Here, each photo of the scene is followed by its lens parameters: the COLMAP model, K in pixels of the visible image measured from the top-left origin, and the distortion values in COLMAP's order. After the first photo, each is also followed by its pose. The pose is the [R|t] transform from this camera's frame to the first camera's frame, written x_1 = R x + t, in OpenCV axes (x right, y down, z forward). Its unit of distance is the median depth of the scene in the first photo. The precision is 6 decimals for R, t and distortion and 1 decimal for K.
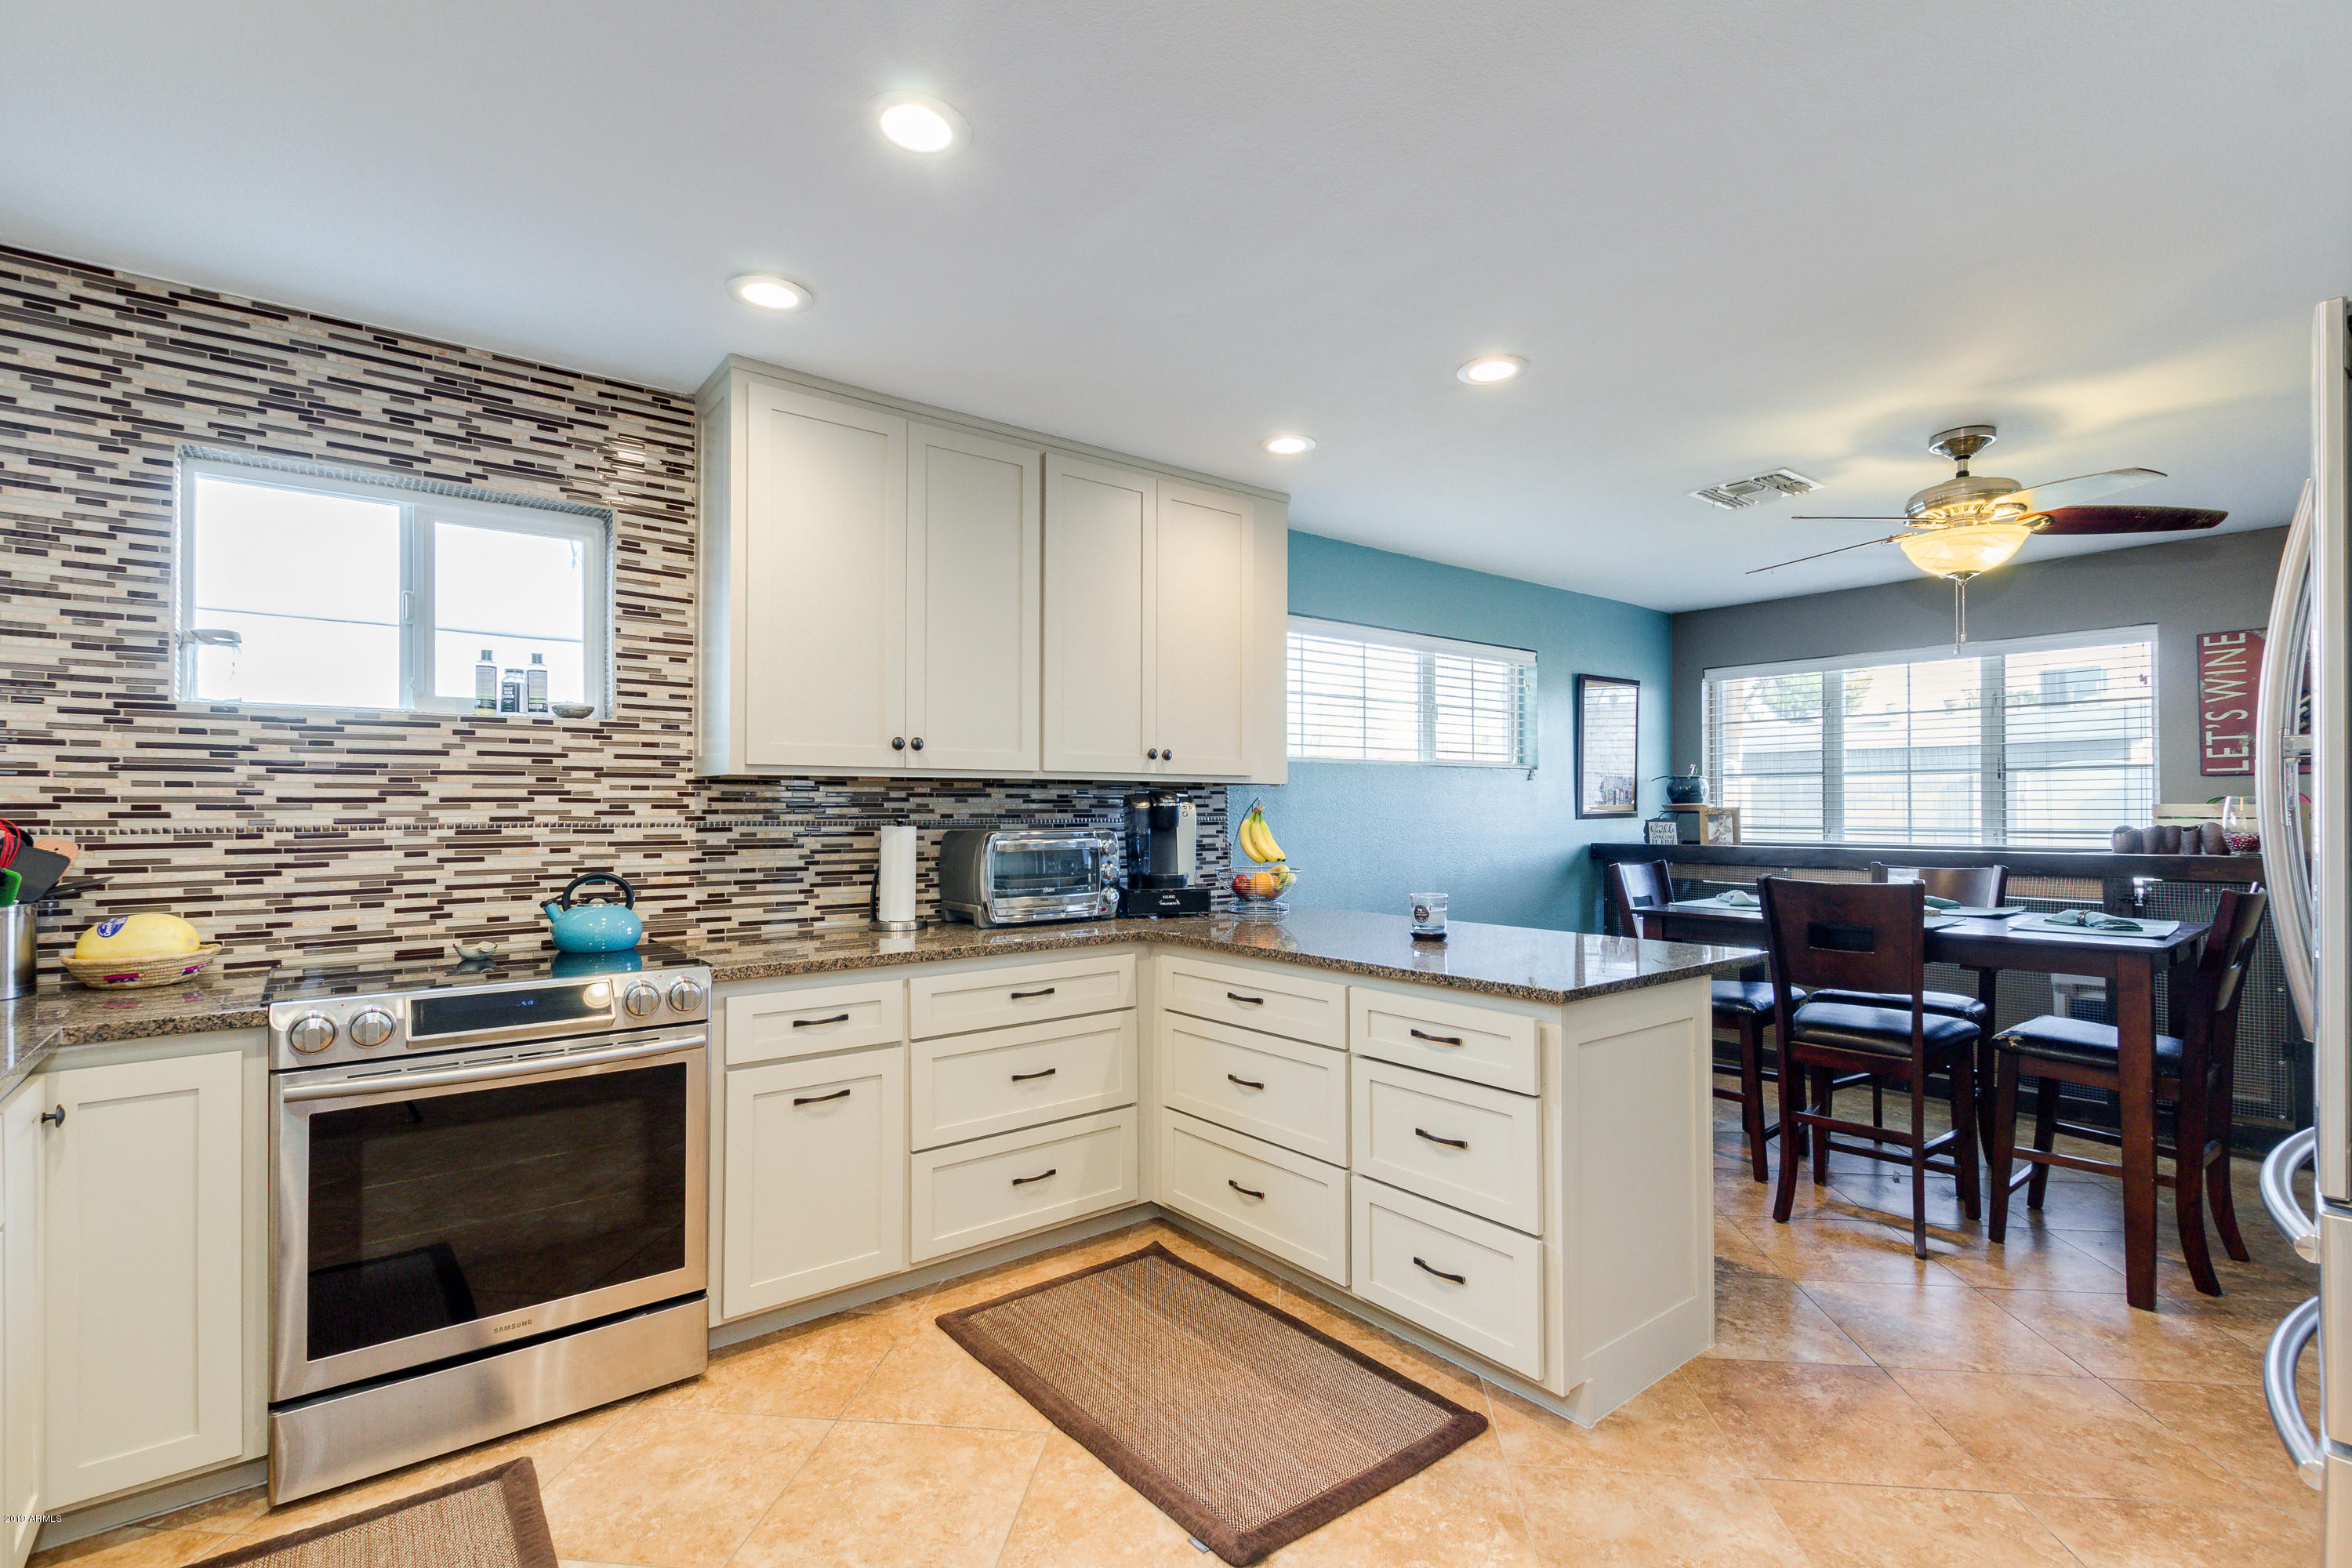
lens RADIAL K [[1079.9, 0, 1173.8], [0, 1079.9, 796.1], [0, 0, 1]] dist [0.004926, -0.003293]
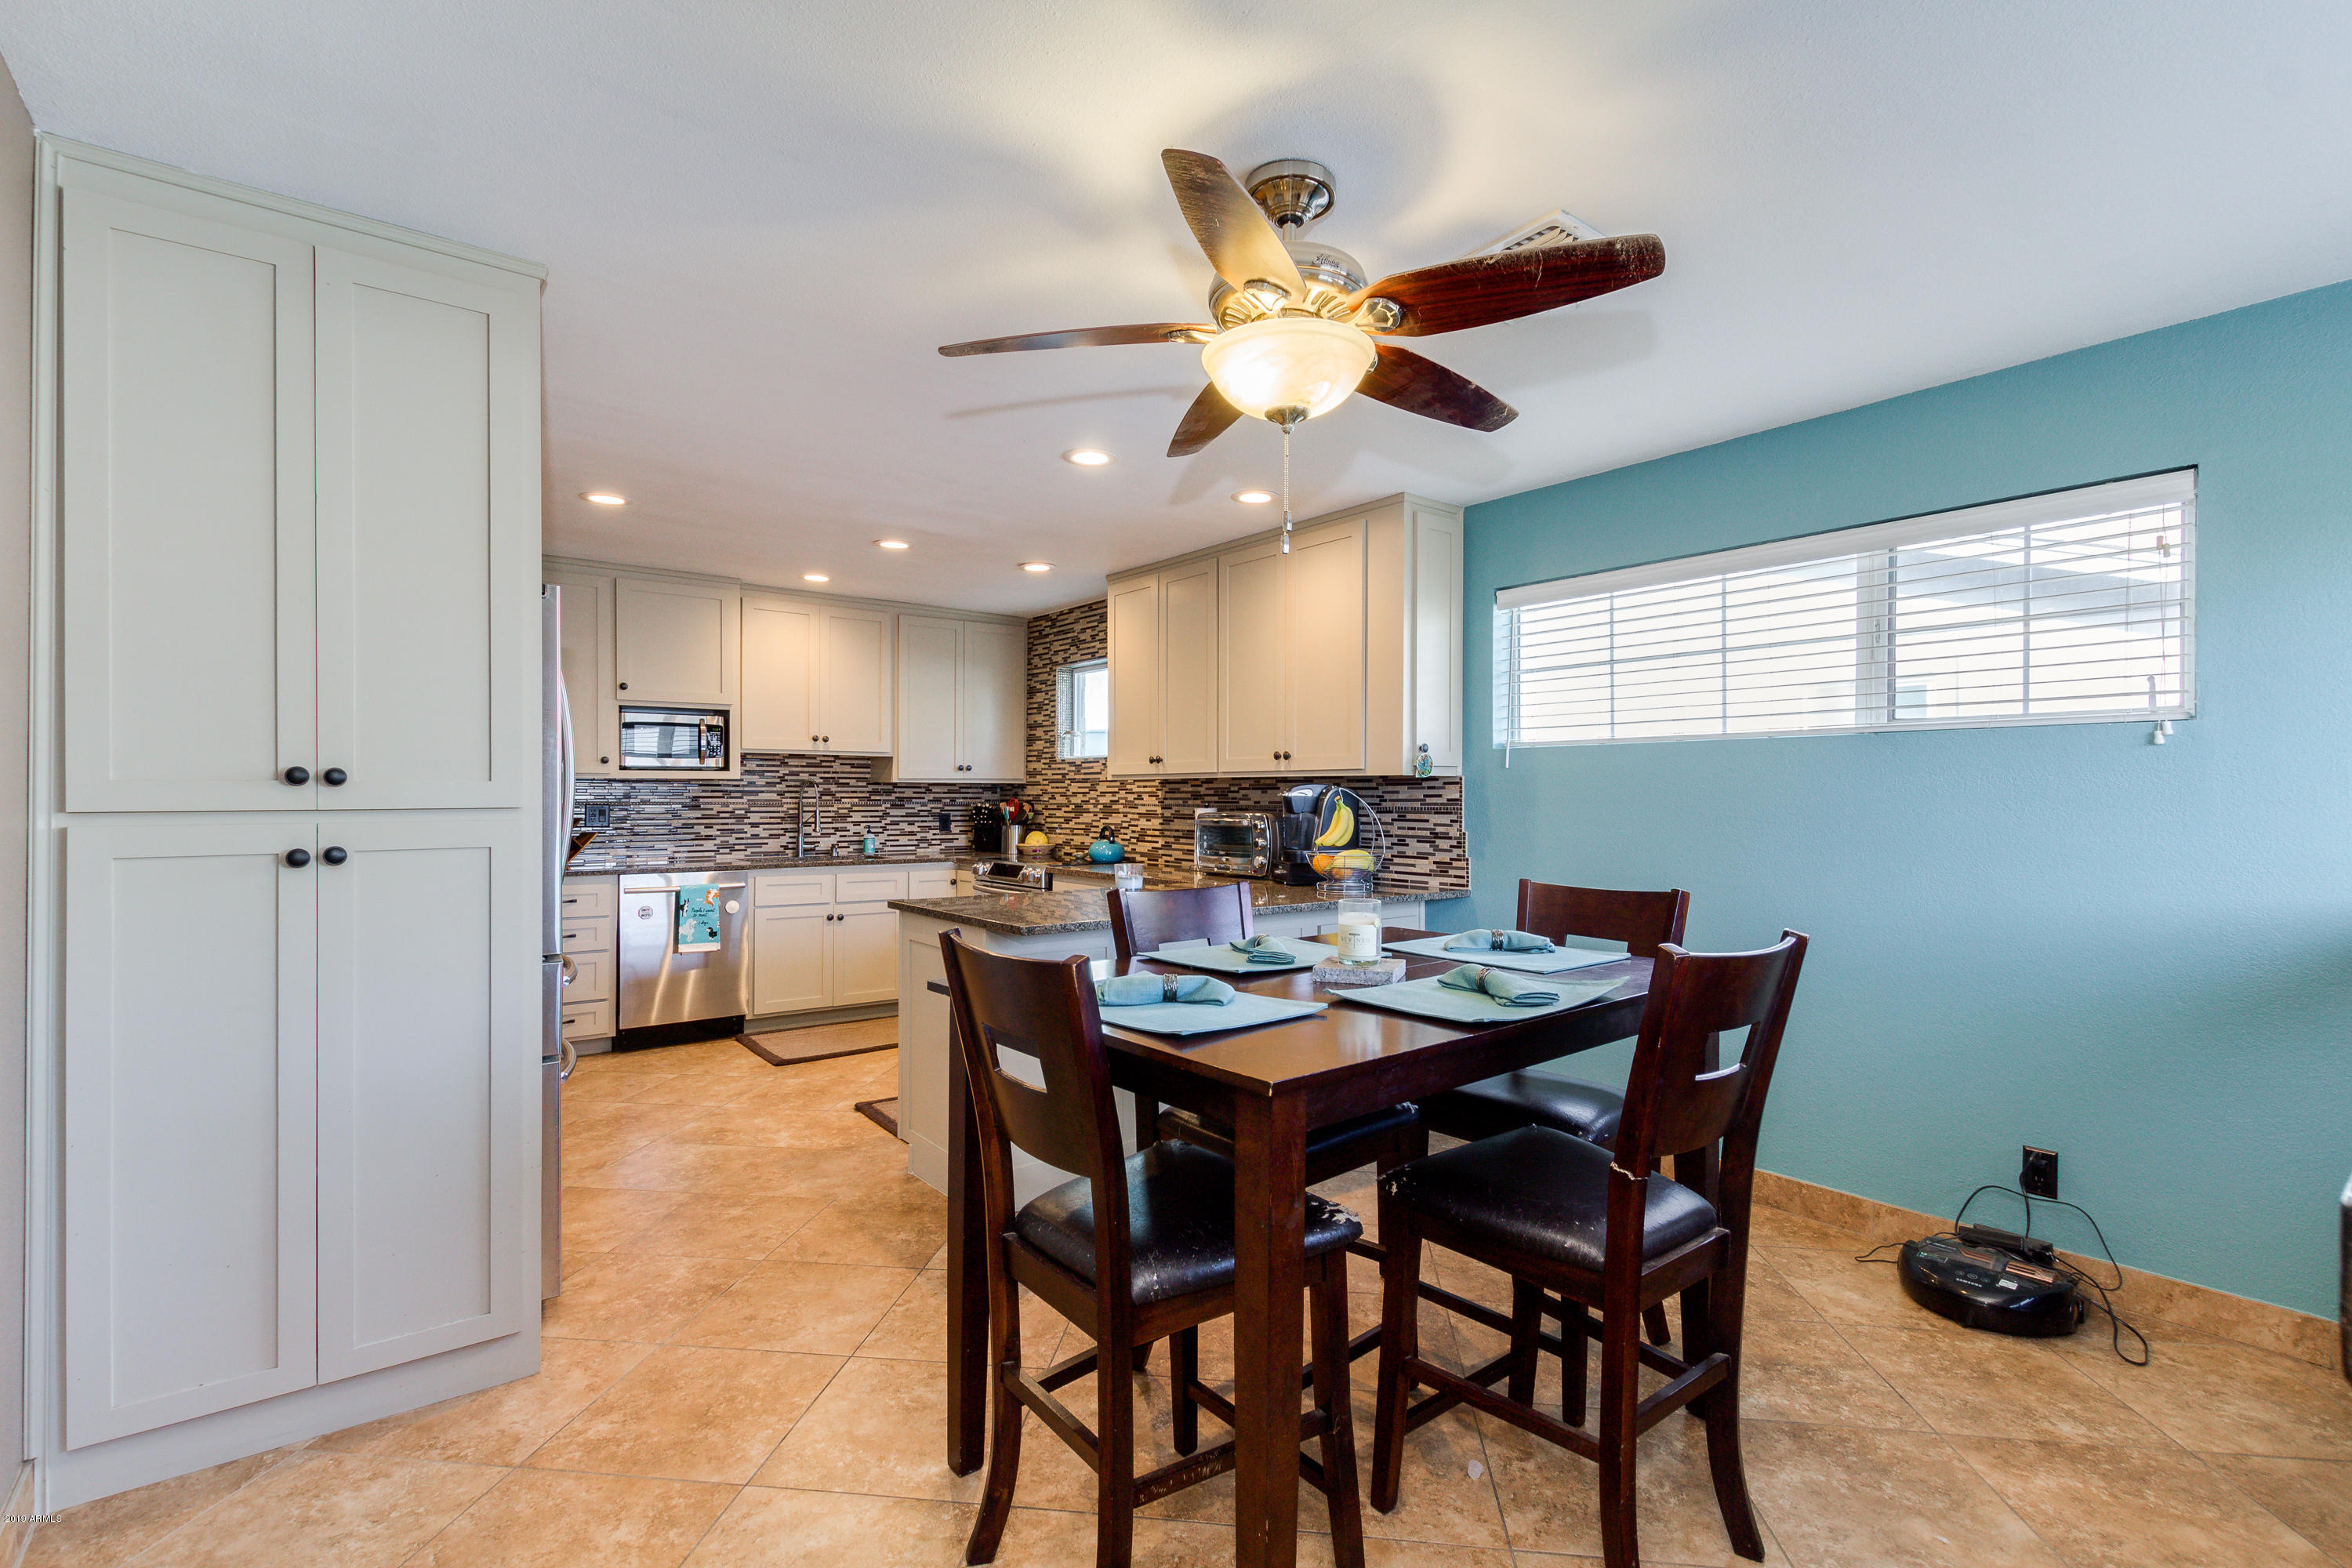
lens RADIAL K [[1079.9, 0, 1194.7], [0, 1079.9, 792.7], [0, 0, 1]] dist [0.004926, -0.003293]
pose [[-0.000026, -0.003132, -0.999995, 1.650459], [0.005910, 0.999978, -0.003132, 0.011538], [0.999983, -0.005910, -0.000007, 1.168546]]
